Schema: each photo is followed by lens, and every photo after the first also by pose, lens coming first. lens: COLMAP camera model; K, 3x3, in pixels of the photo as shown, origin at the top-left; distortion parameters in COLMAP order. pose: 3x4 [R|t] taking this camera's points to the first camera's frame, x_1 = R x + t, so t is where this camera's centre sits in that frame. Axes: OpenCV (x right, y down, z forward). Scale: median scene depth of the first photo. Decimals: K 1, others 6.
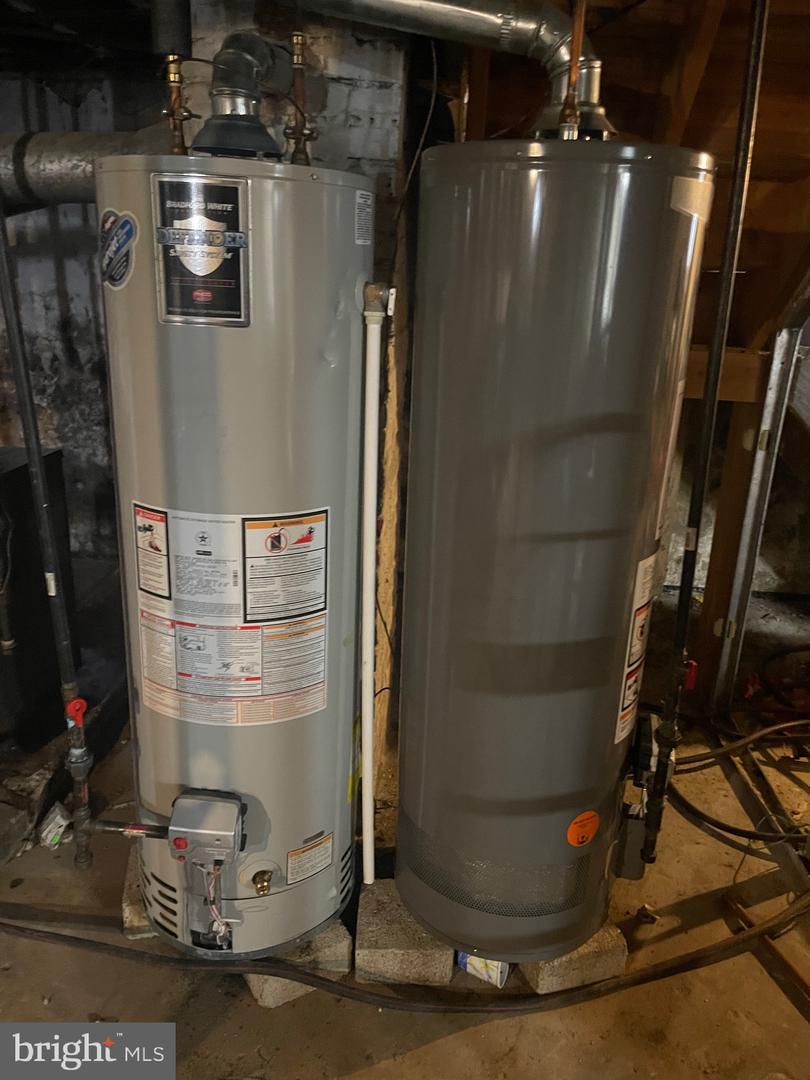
lens RADIAL K [[795.2, 0, 405.0], [0, 795.2, 540.0], [0, 0, 1]] dist [0.075544, -0.092170]
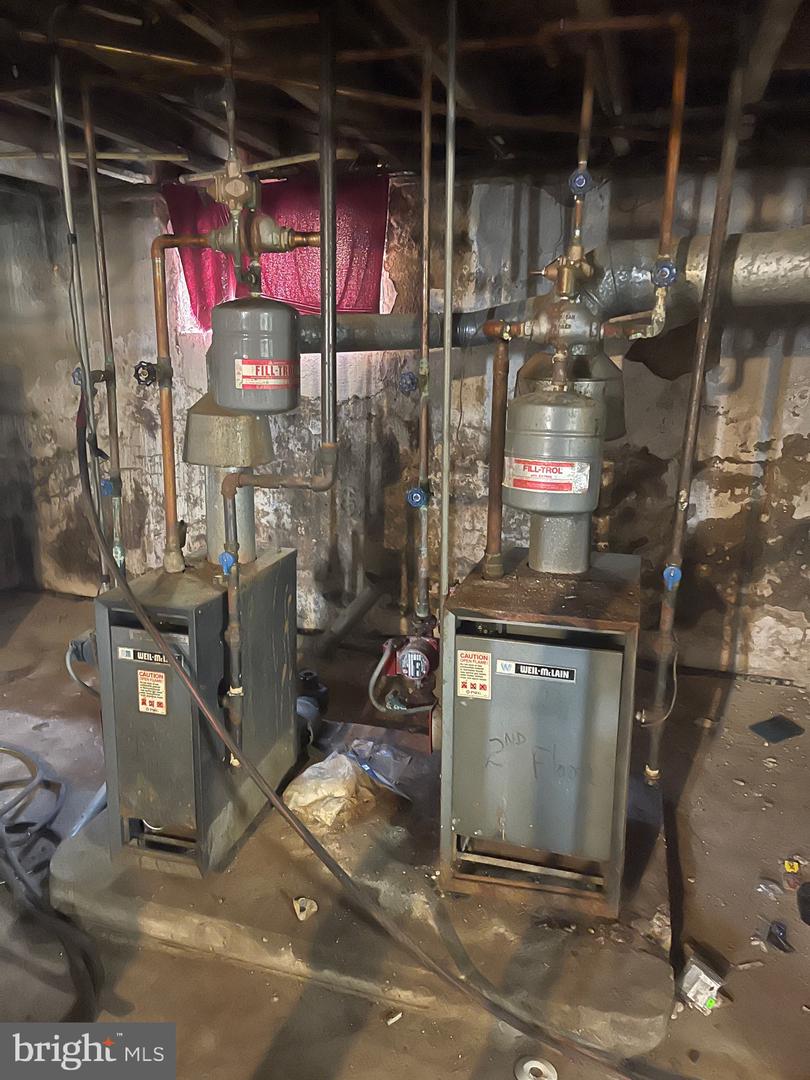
lens RADIAL K [[795.2, 0, 405.0], [0, 795.2, 540.0], [0, 0, 1]] dist [0.075544, -0.092170]
pose [[0.977087, 0.023682, -0.211520, -0.556768], [-0.041561, 0.995889, -0.080485, -0.048056], [0.208745, 0.087432, 0.974054, 0.022910]]
